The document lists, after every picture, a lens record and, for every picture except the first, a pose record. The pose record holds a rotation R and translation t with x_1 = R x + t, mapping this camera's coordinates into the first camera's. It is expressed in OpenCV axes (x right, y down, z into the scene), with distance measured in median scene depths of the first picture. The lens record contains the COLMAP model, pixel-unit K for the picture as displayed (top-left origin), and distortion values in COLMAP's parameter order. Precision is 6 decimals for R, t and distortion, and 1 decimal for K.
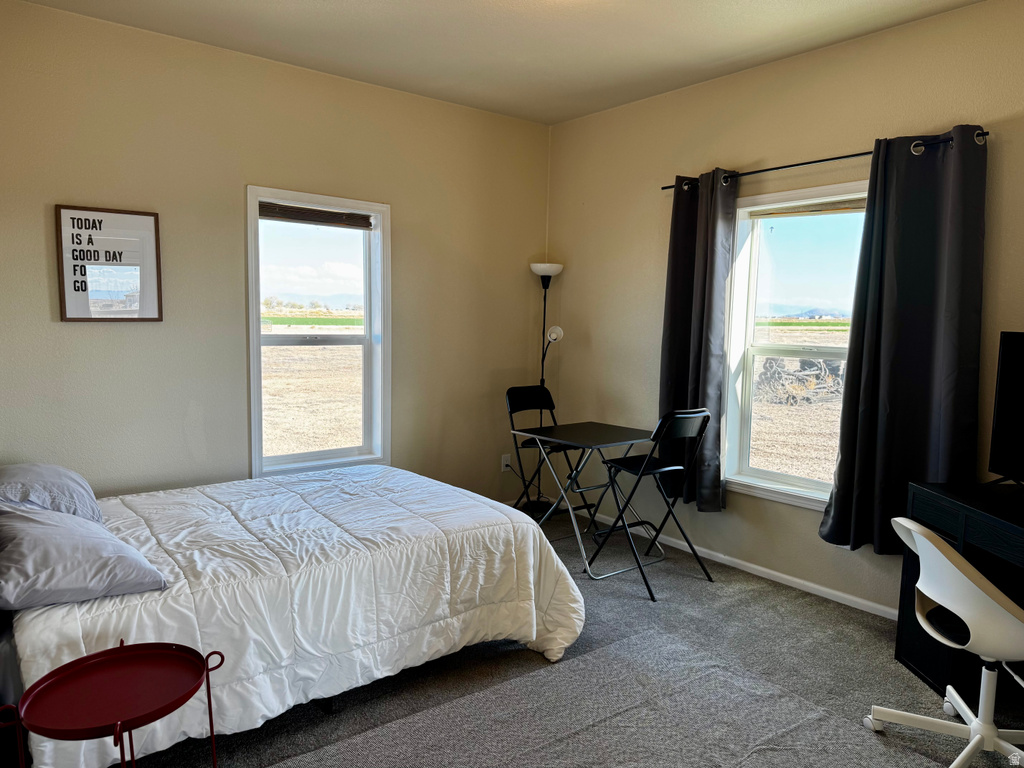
lens RADIAL K [[707.6, 0, 502.4], [0, 707.6, 379.7], [0, 0, 1]] dist [0.019756, -0.025058]
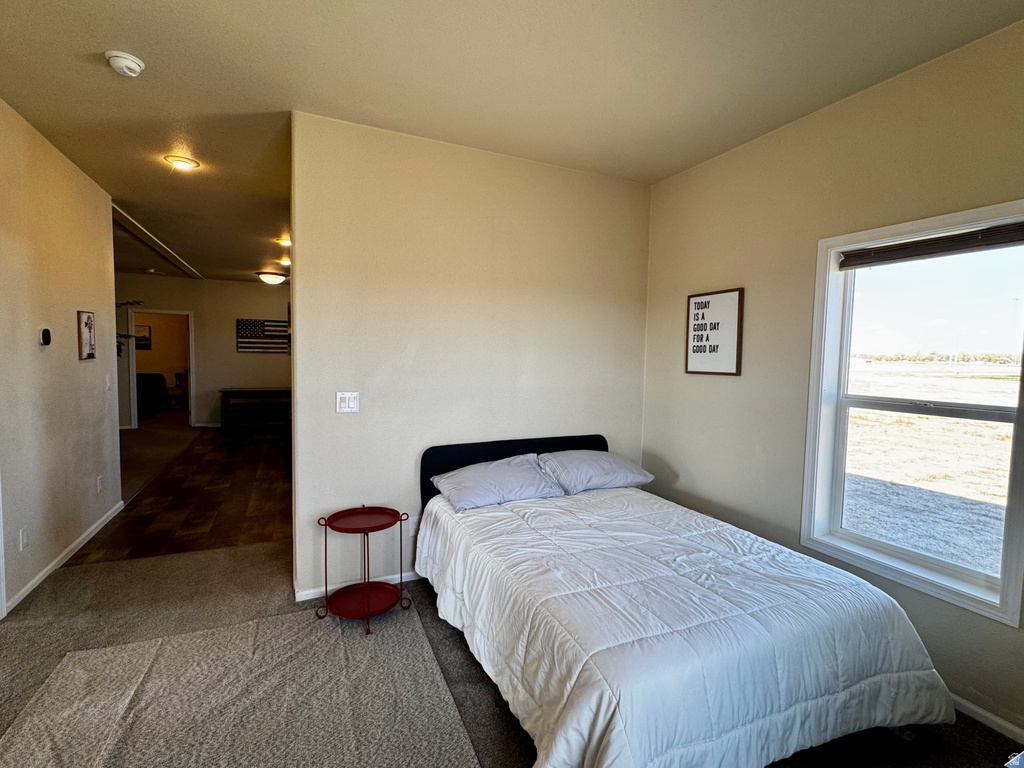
lens RADIAL K [[482.1, 0, 516.6], [0, 482.1, 382.4], [0, 0, 1]] dist [-0.003371, -0.002119]
pose [[-0.235794, 0.031750, -0.971284, 0.529180], [-0.115507, 0.991466, 0.060451, -0.100310], [0.964914, 0.126444, -0.230114, 1.073218]]
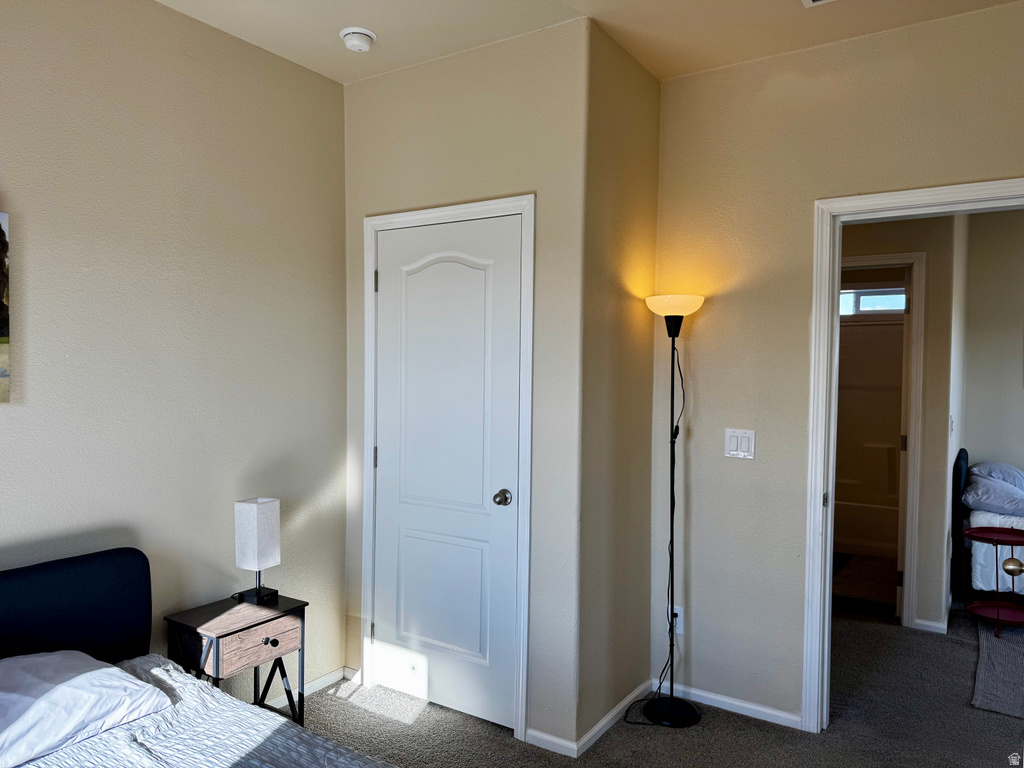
lens RADIAL K [[707.6, 0, 512.5], [0, 707.6, 390.0], [0, 0, 1]] dist [0.019756, -0.025058]
pose [[0.300923, 0.019772, -0.953443, 0.749705], [-0.088513, 0.996048, -0.007281, 0.055461], [0.949532, 0.086583, 0.301484, -0.818891]]
